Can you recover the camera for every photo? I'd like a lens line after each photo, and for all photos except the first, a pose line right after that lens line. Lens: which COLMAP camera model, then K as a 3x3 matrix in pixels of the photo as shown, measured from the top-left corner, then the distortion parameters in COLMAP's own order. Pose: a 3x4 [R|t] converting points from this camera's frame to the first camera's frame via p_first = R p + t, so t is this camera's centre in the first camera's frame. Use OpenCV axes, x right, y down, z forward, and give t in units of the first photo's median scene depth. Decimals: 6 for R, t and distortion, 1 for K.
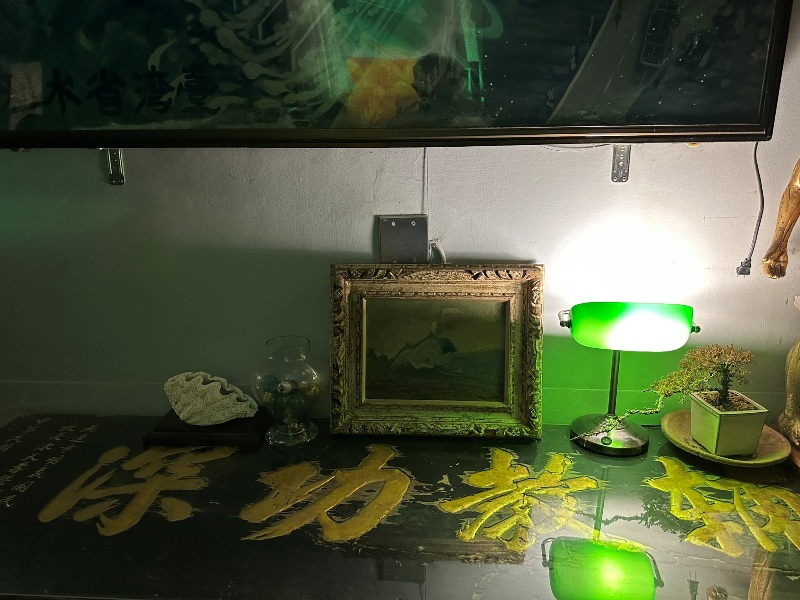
lens RADIAL K [[549.2, 0, 397.5], [0, 549.2, 300.8], [0, 0, 1]] dist [0.120903, -0.182618]
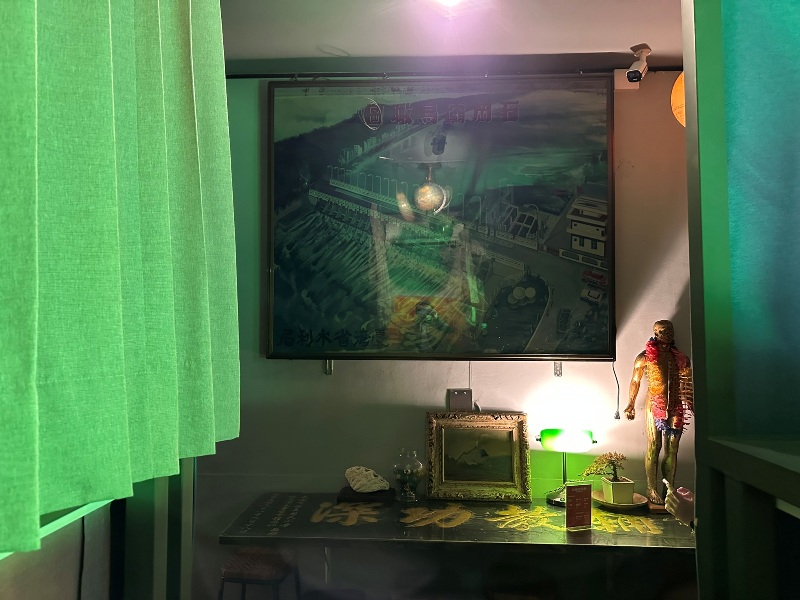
lens RADIAL K [[549.2, 0, 397.5], [0, 549.2, 300.8], [0, 0, 1]] dist [0.120903, -0.182618]
pose [[0.999926, 0.011411, 0.004140, -0.254459], [-0.009581, 0.951318, -0.308062, 0.187290], [-0.007454, 0.307999, 0.951357, -1.181171]]
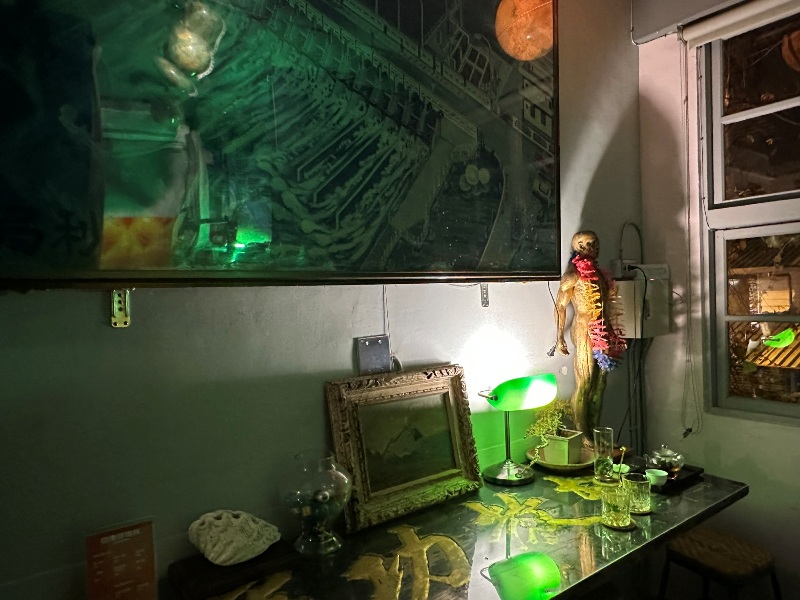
lens RADIAL K [[538.8, 0, 400.2], [0, 538.8, 308.5], [0, 0, 1]] dist [-0.007840, -0.001001]
pose [[0.760900, -0.031785, 0.648090, -0.755665], [0.181807, 0.969235, -0.165919, 0.000403], [-0.622878, 0.244075, 0.743270, 0.025720]]
